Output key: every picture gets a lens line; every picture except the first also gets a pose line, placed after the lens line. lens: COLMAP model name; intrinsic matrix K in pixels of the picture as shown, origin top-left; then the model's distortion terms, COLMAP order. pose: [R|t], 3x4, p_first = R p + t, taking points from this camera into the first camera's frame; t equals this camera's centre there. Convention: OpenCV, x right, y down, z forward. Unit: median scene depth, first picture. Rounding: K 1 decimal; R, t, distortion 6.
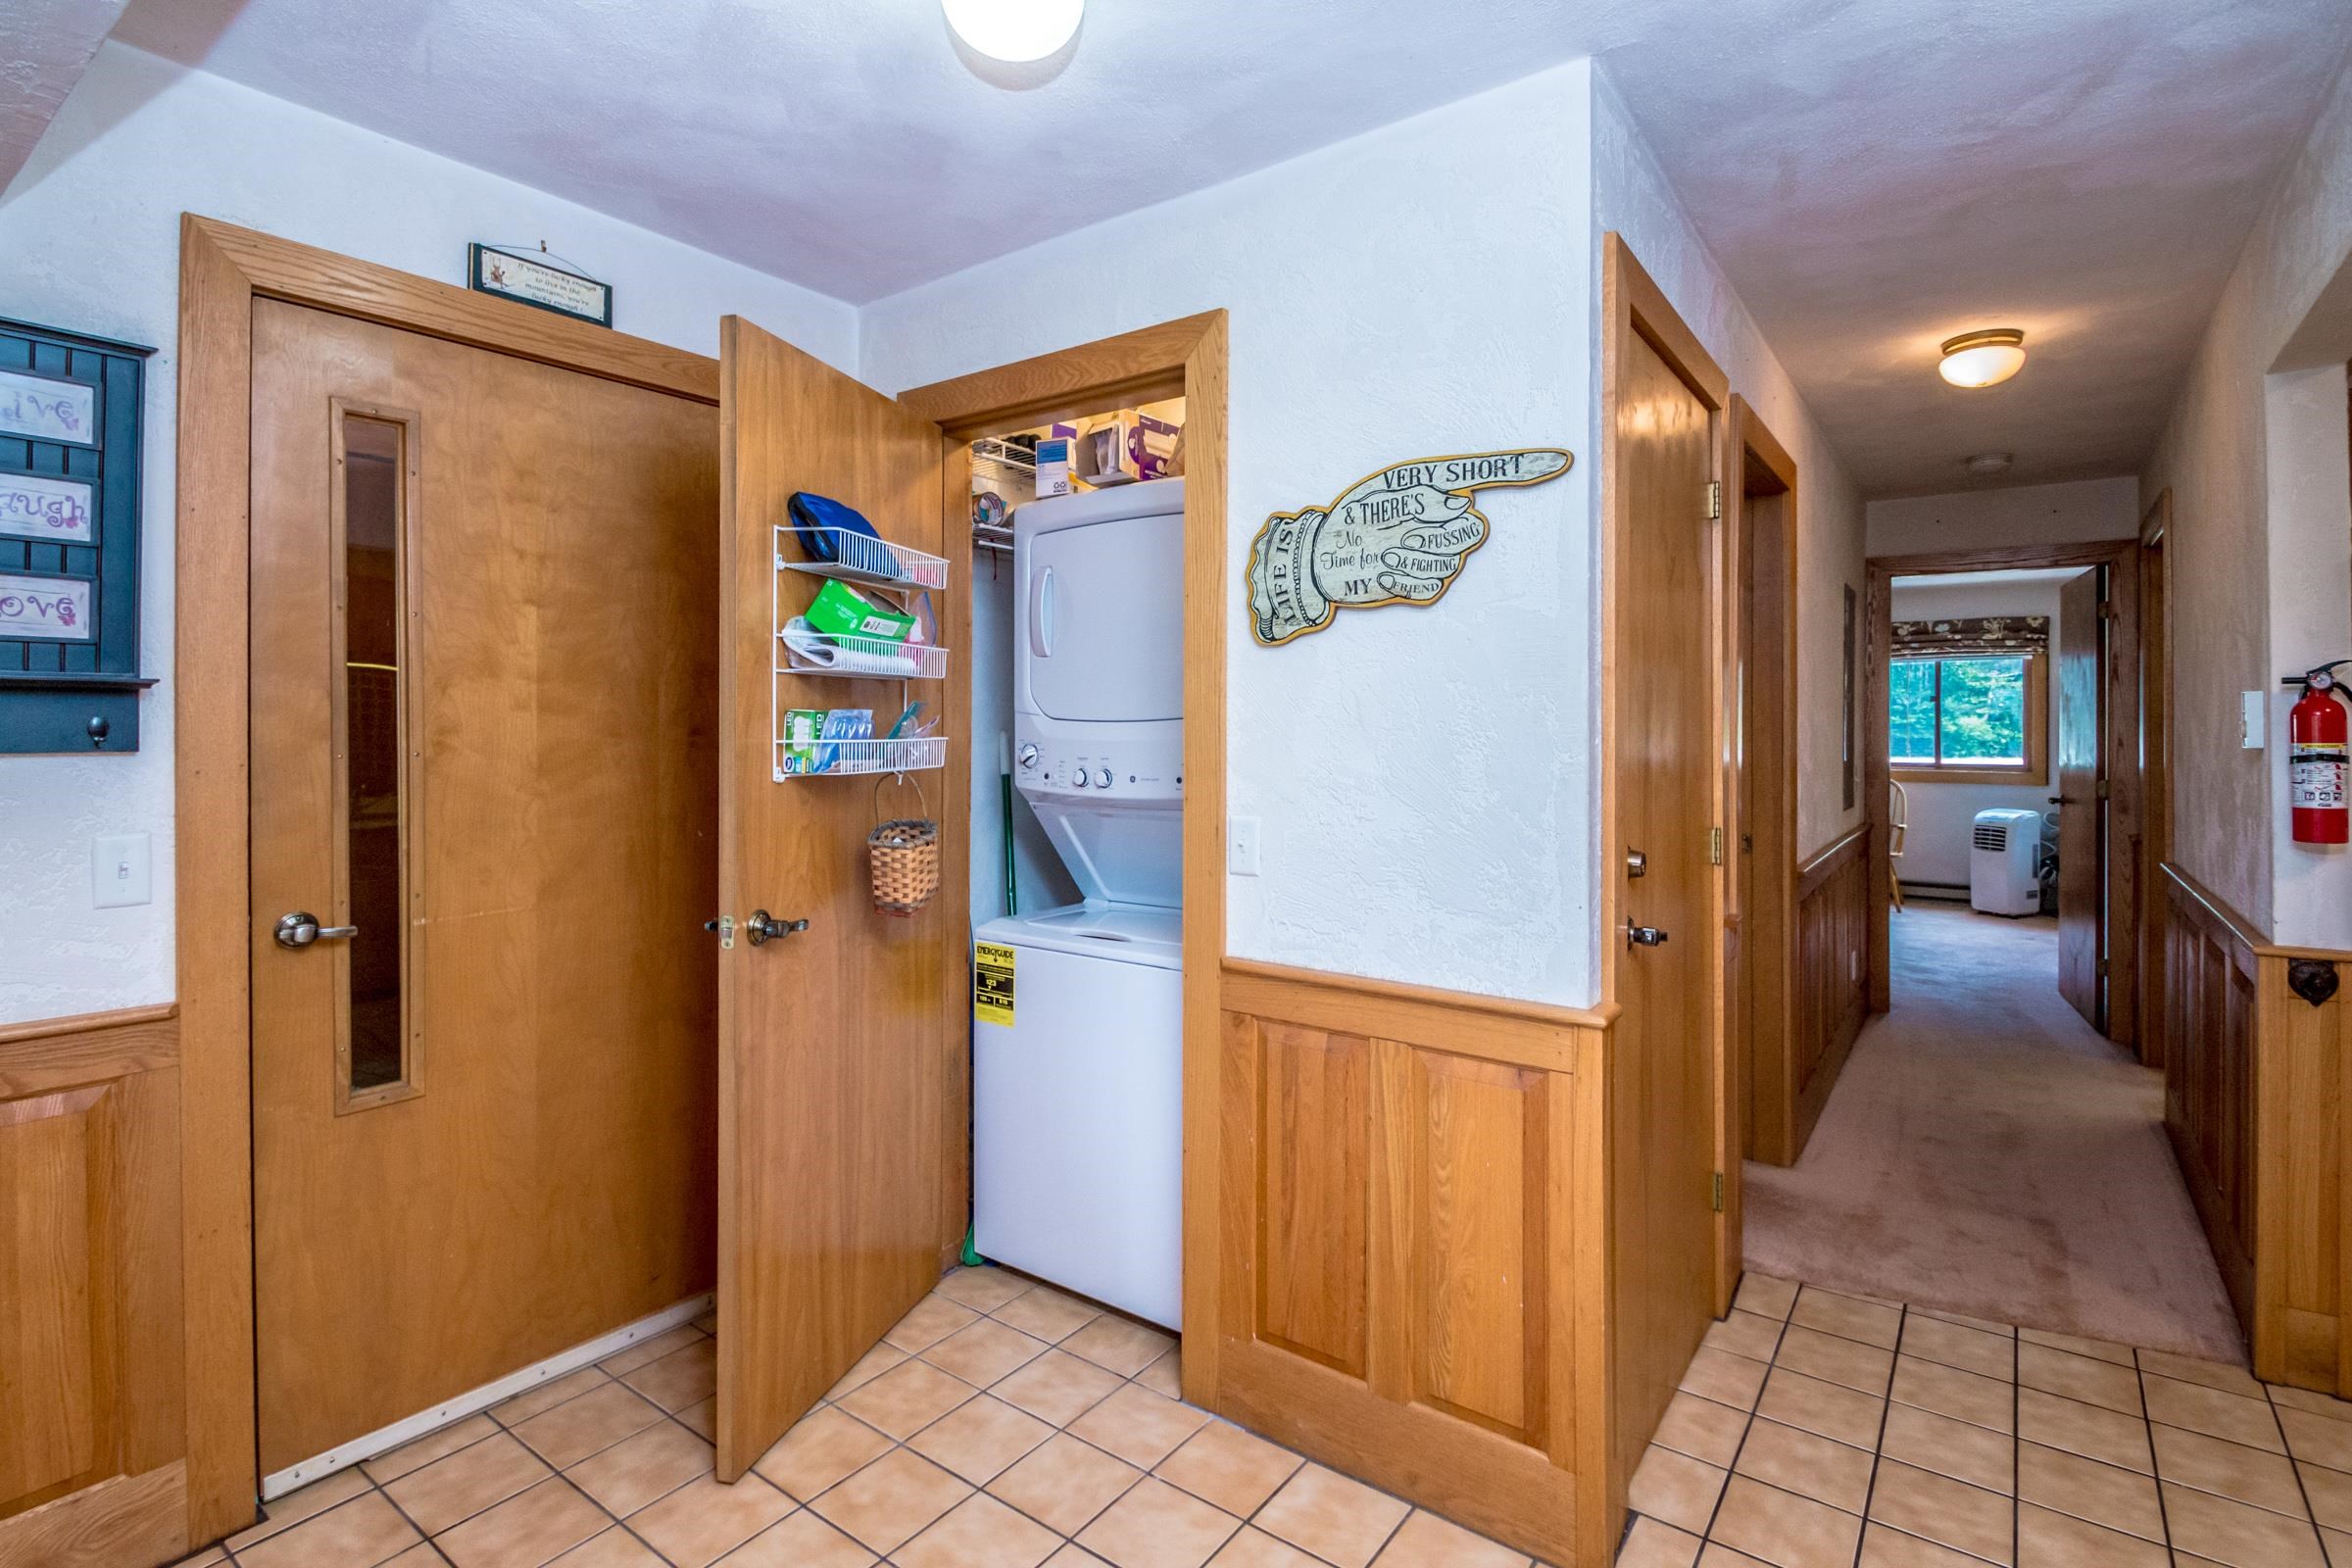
lens RADIAL K [[1138.6, 0, 1219.8], [0, 1138.6, 722.2], [0, 0, 1]] dist [-0.010036, -0.008819]
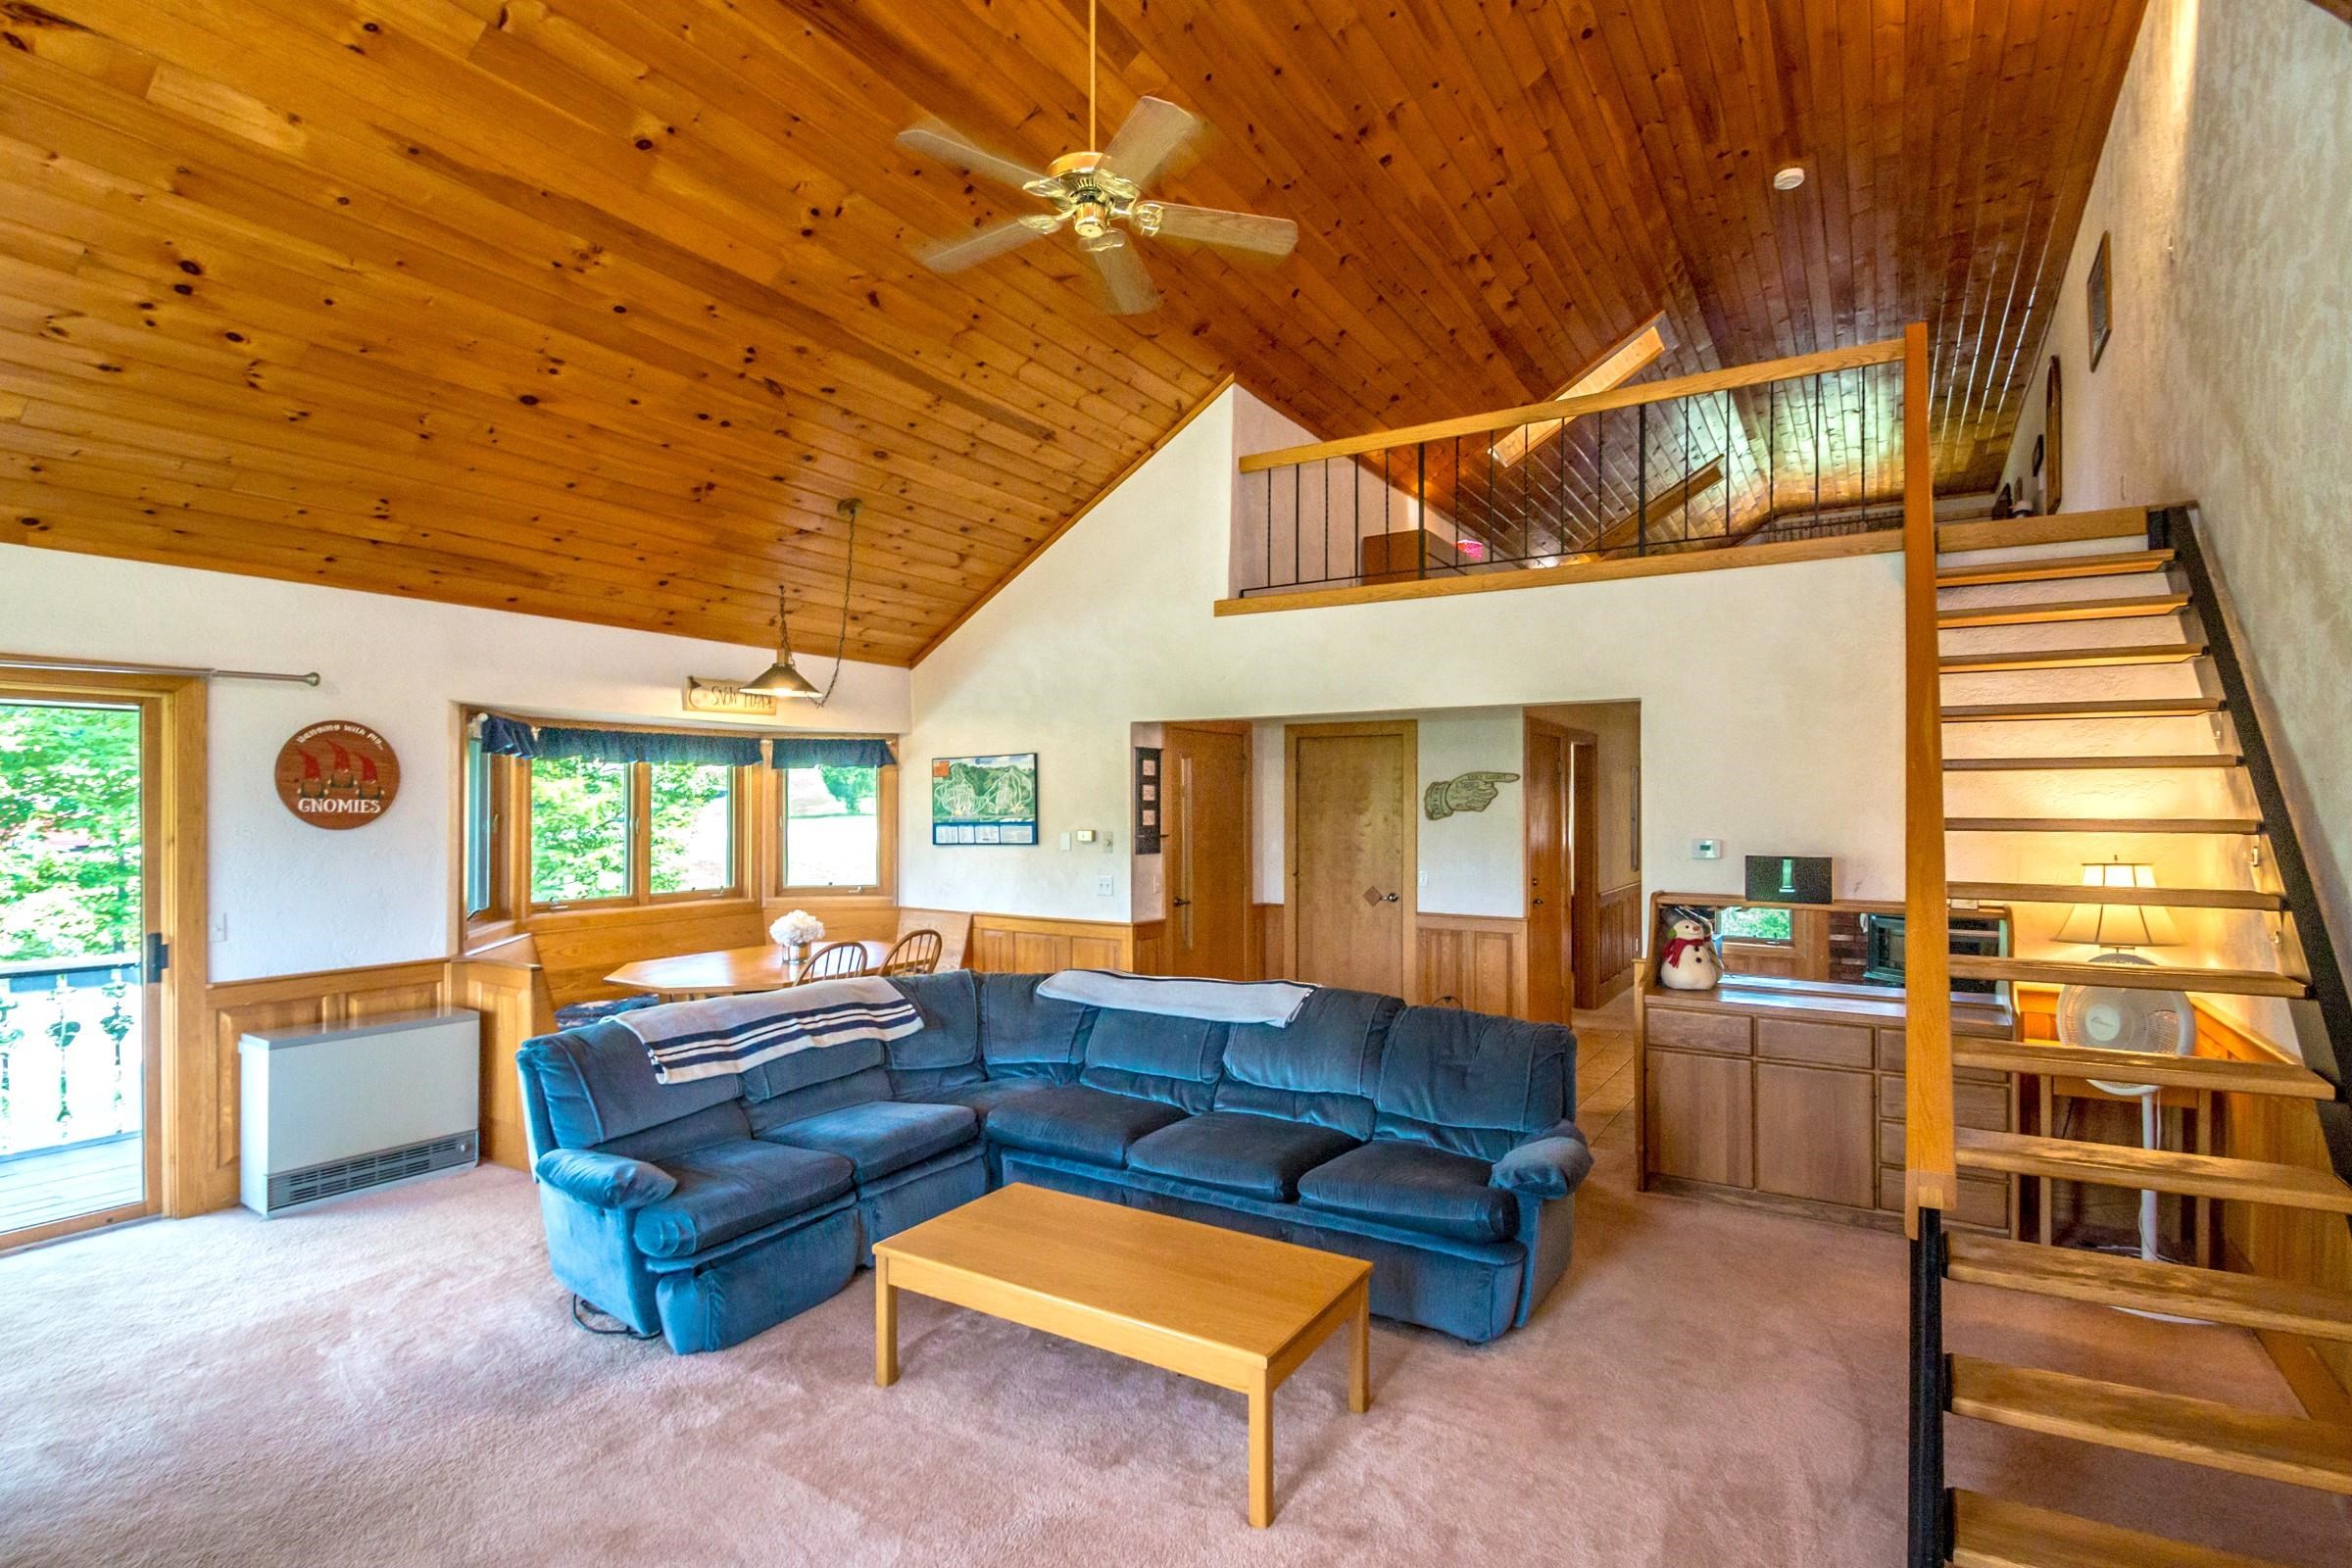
lens RADIAL K [[1138.6, 0, 1161.1], [0, 1138.6, 785.4], [0, 0, 1]] dist [-0.010036, -0.008819]
pose [[0.997103, -0.000173, 0.076062, -1.079676], [0.001124, 0.999922, -0.012462, -0.136160], [-0.076054, 0.012511, 0.997025, -2.480740]]
